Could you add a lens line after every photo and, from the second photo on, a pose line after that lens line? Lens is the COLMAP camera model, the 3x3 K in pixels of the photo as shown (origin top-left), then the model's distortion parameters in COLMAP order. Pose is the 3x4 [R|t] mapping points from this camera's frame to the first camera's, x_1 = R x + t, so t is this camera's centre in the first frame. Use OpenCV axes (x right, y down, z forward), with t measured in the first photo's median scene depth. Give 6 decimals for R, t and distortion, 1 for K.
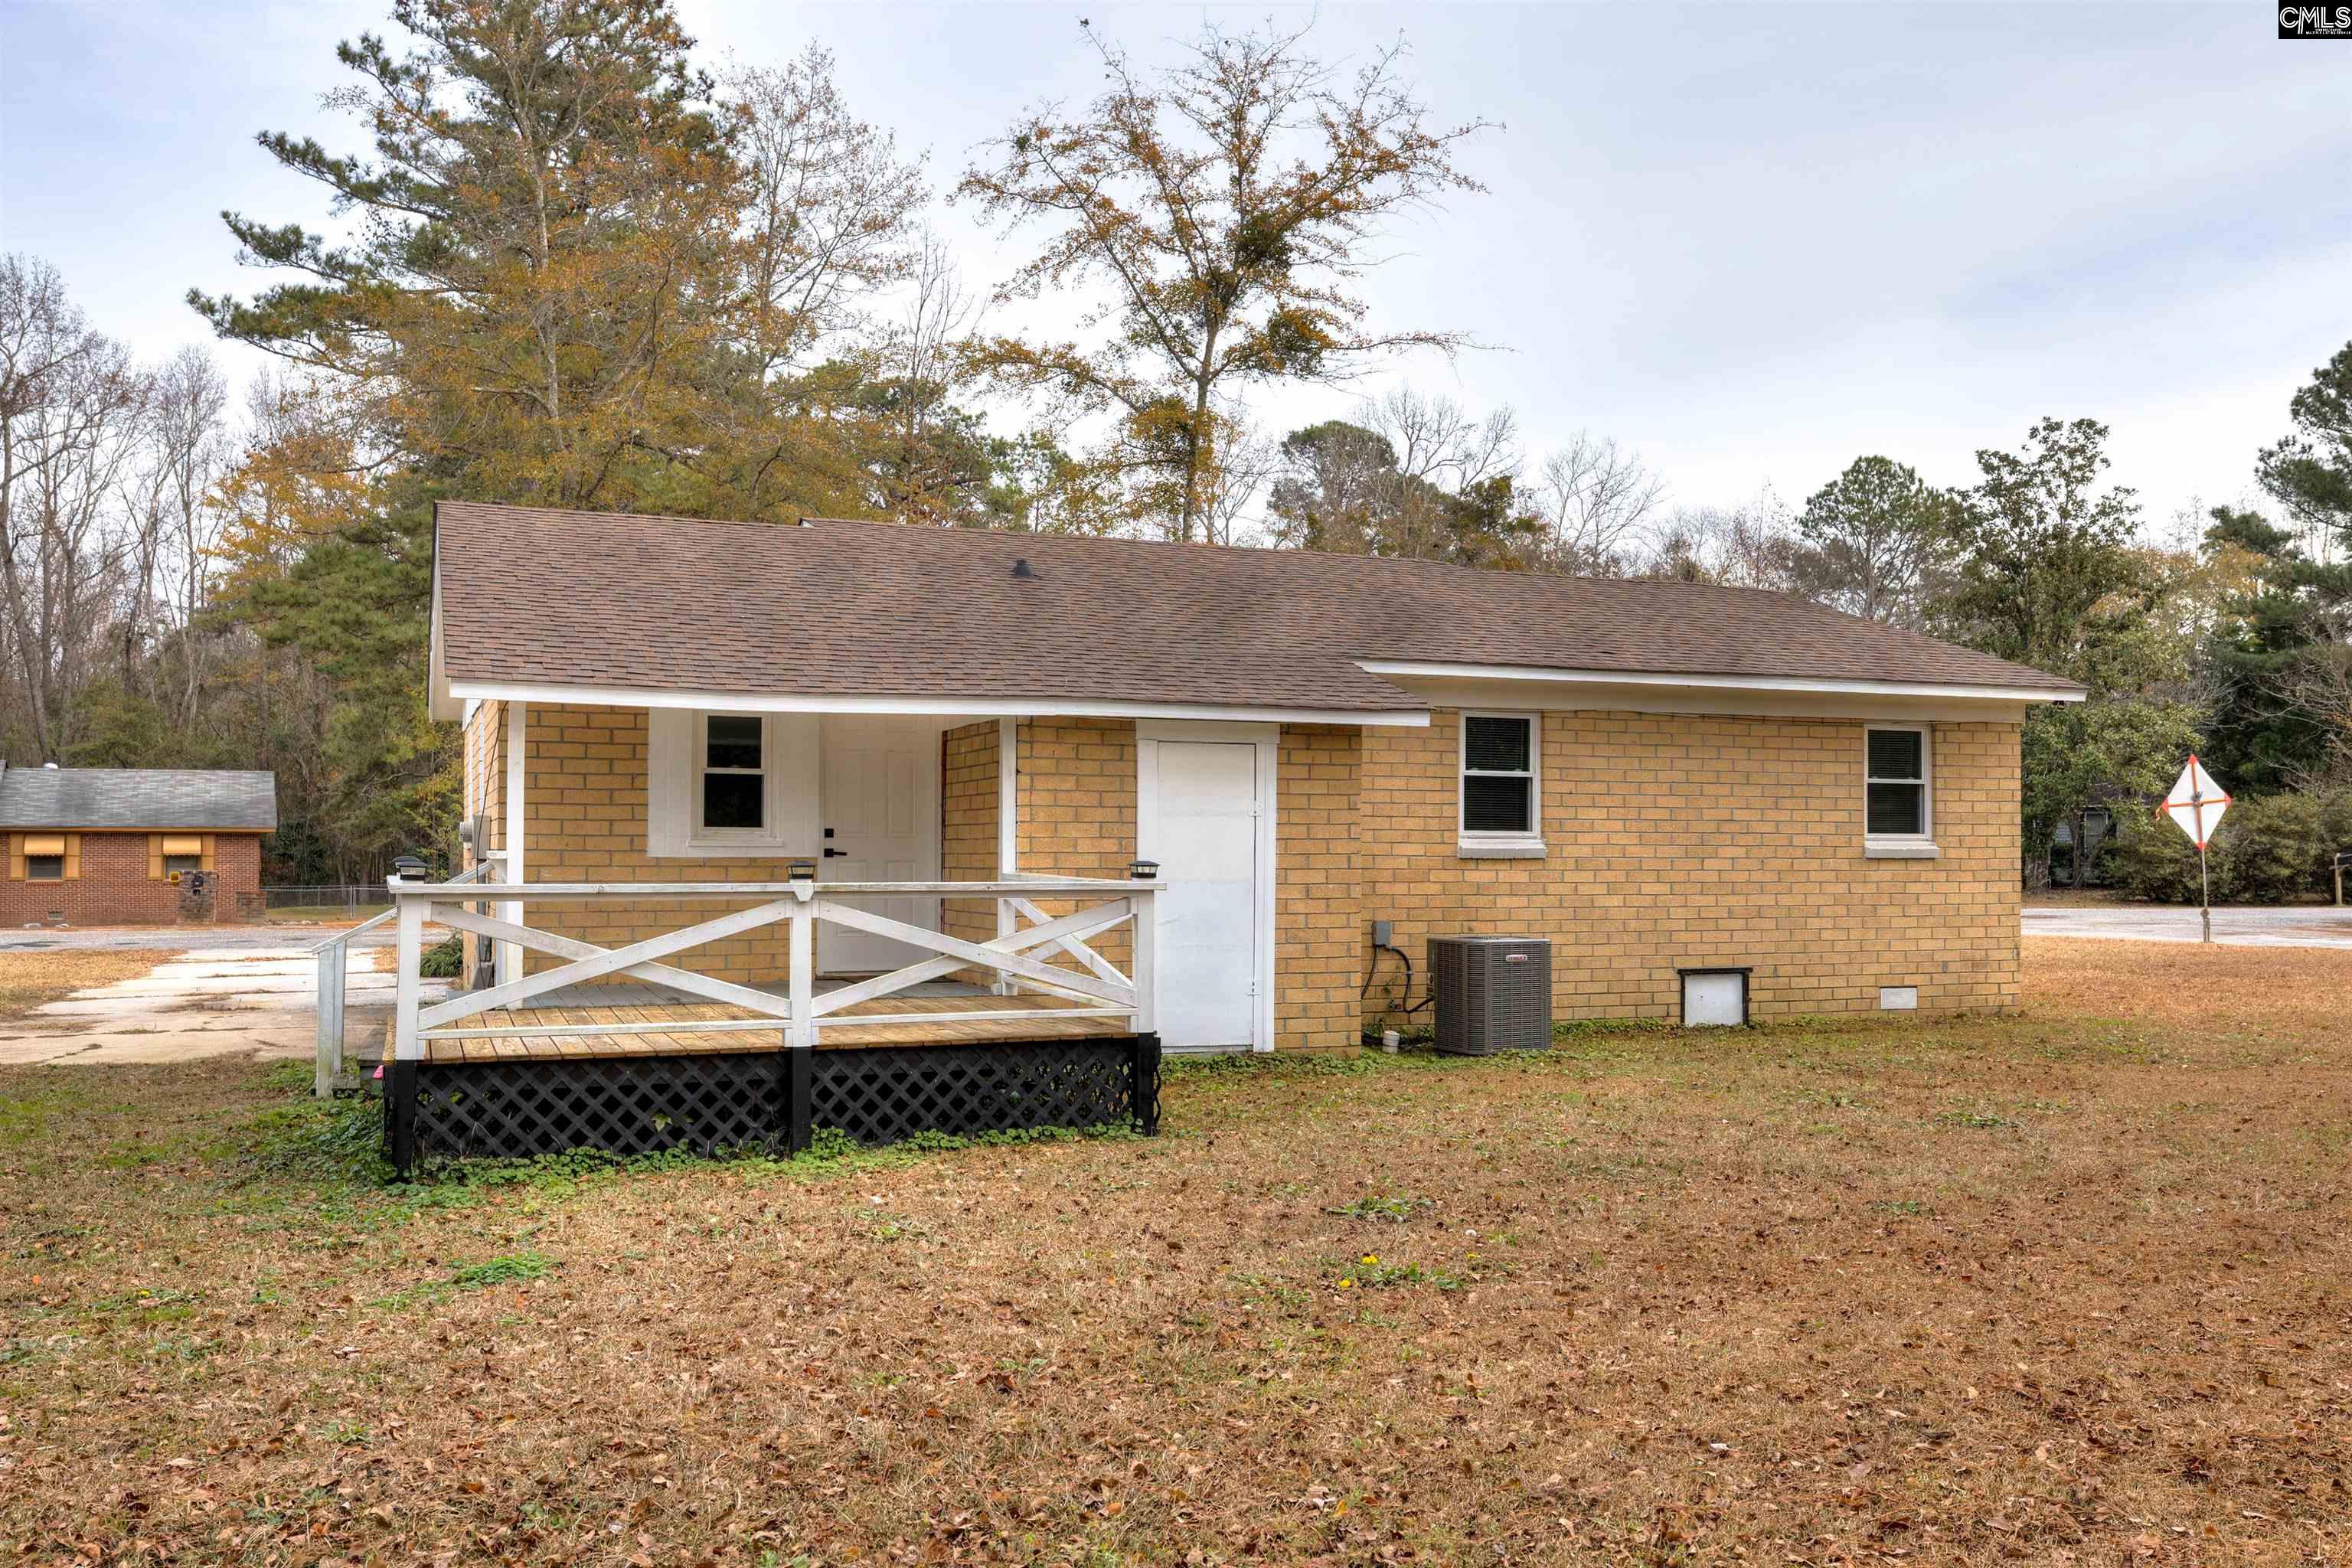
lens RADIAL K [[1989.0, 0, 1176.0], [0, 1989.0, 784.0], [0, 0, 1]] dist [-0.001077, 0.002077]
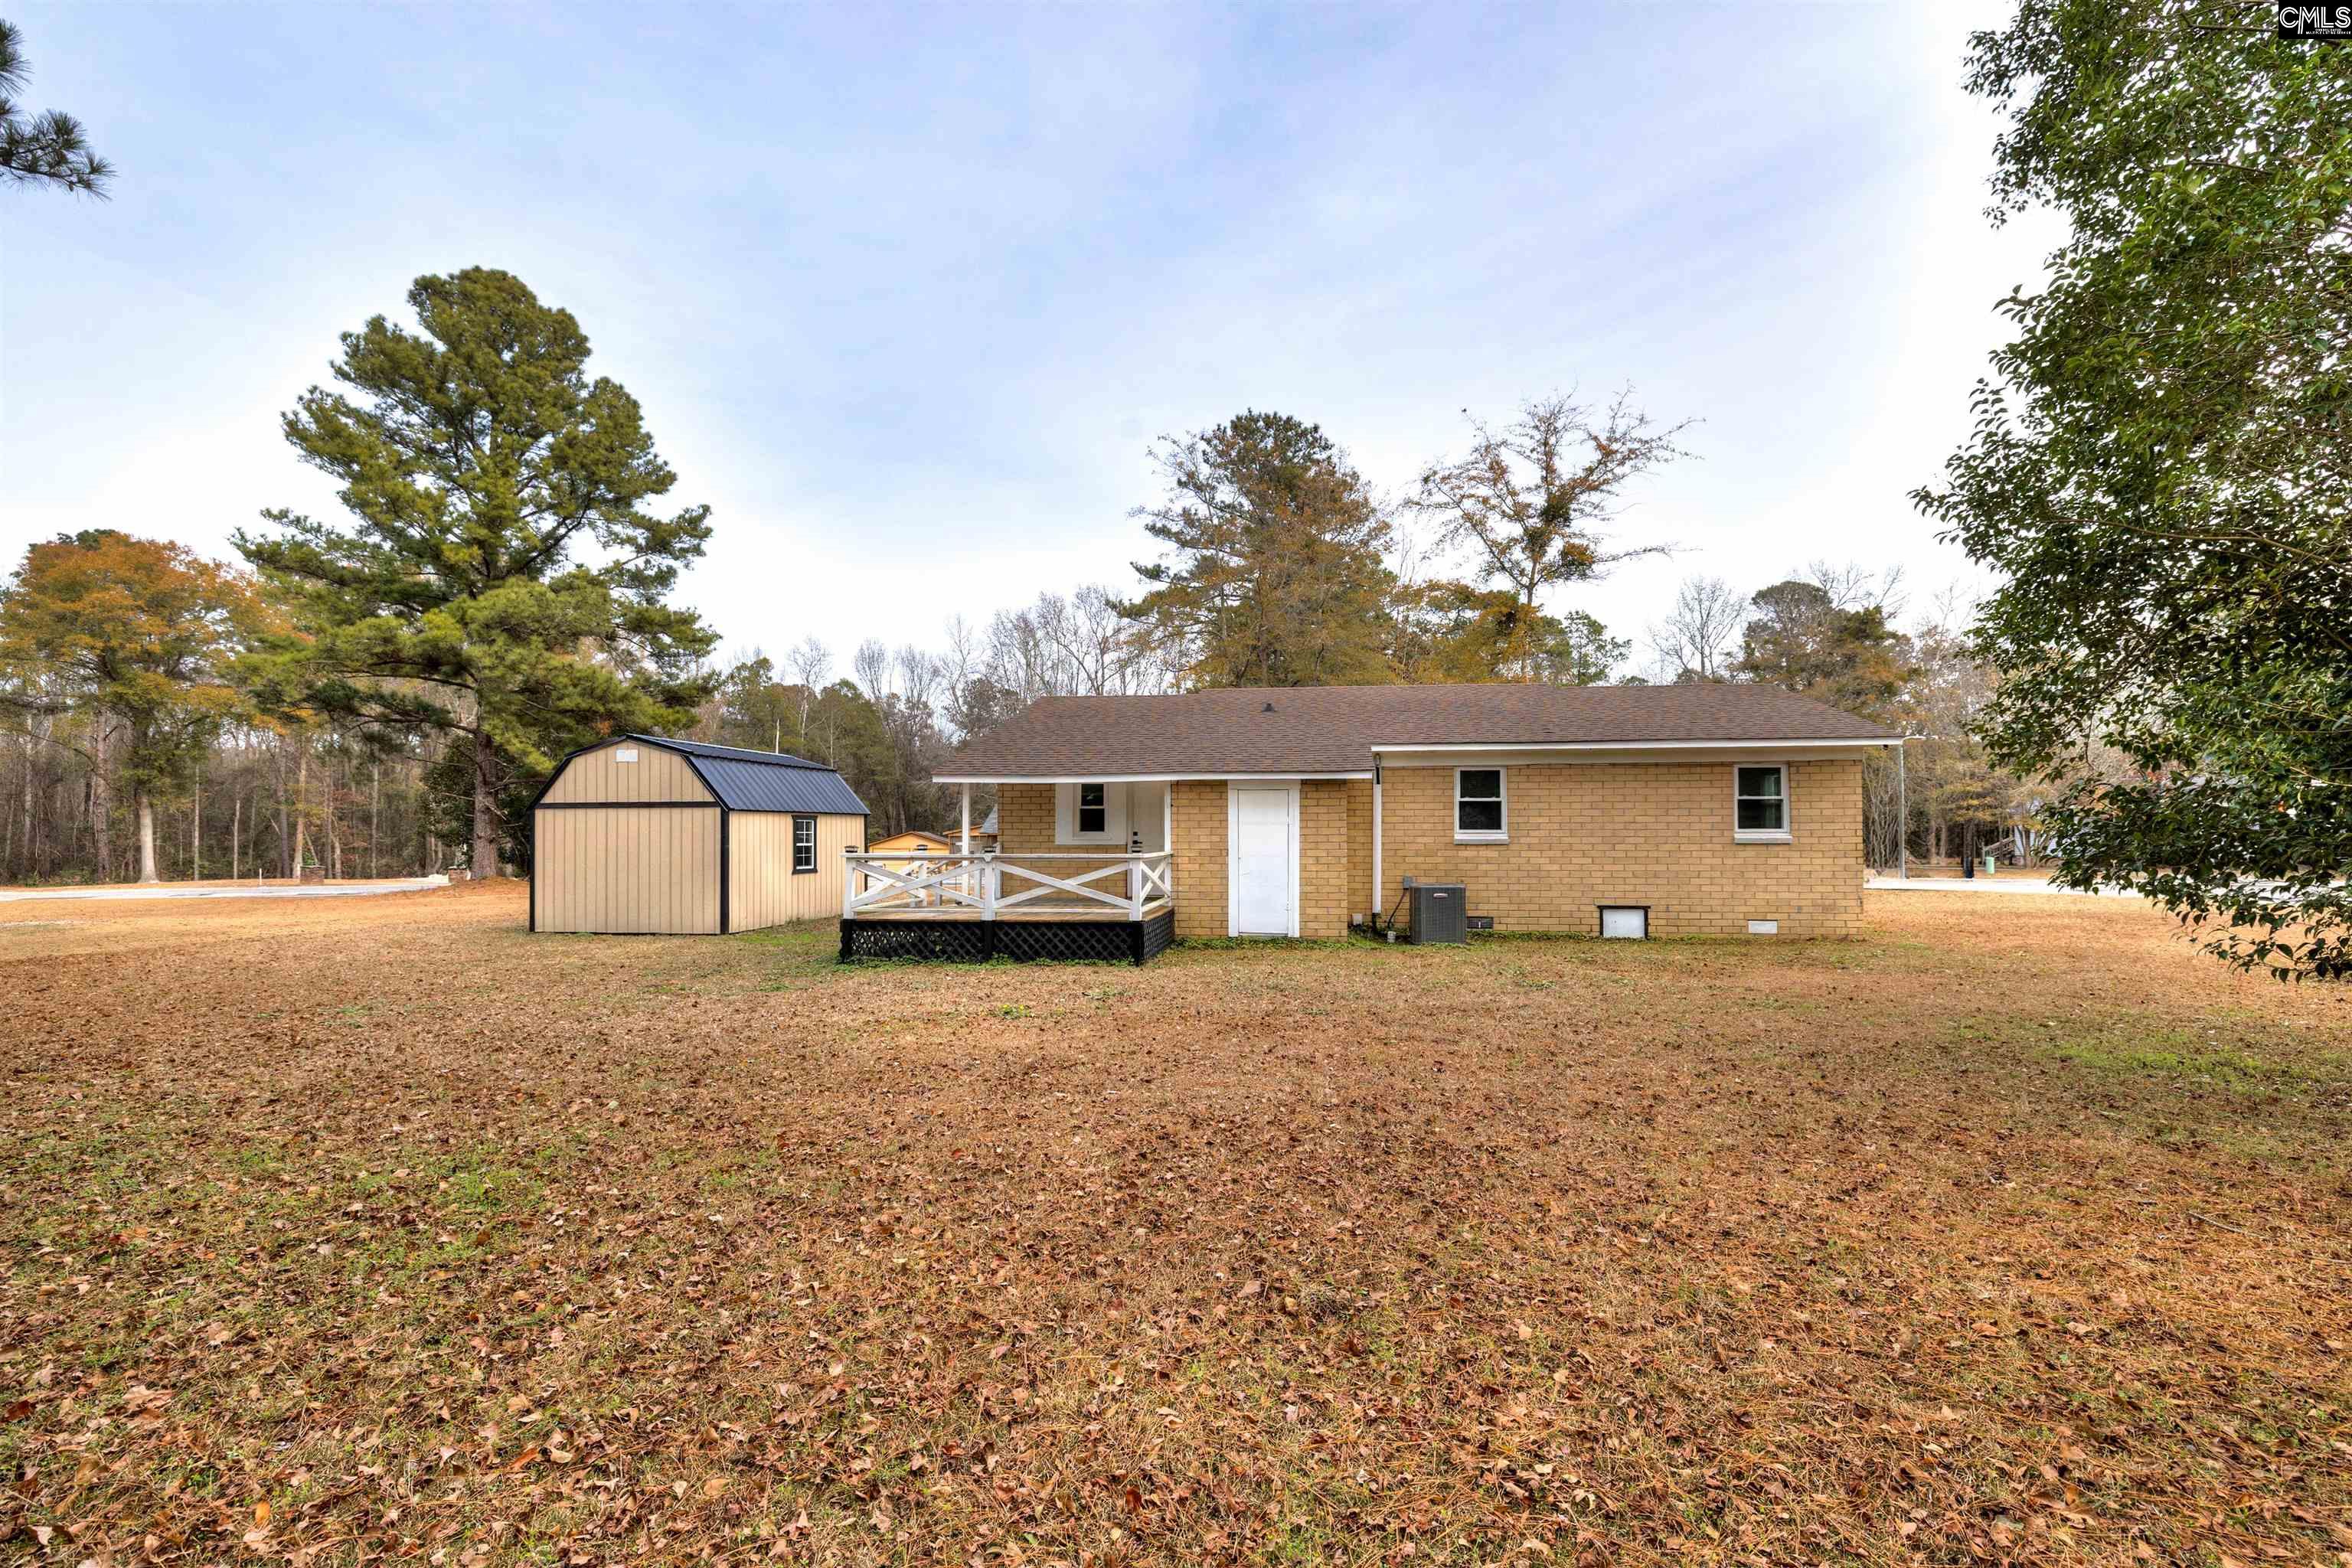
lens RADIAL K [[1043.9, 0, 1174.8], [0, 1043.9, 768.8], [0, 0, 1]] dist [0.001394, -0.000054]
pose [[0.869430, -0.039190, -0.492499, 0.371617], [0.020494, 0.998852, -0.043303, 0.002567], [0.493630, 0.027556, 0.869235, -0.012739]]
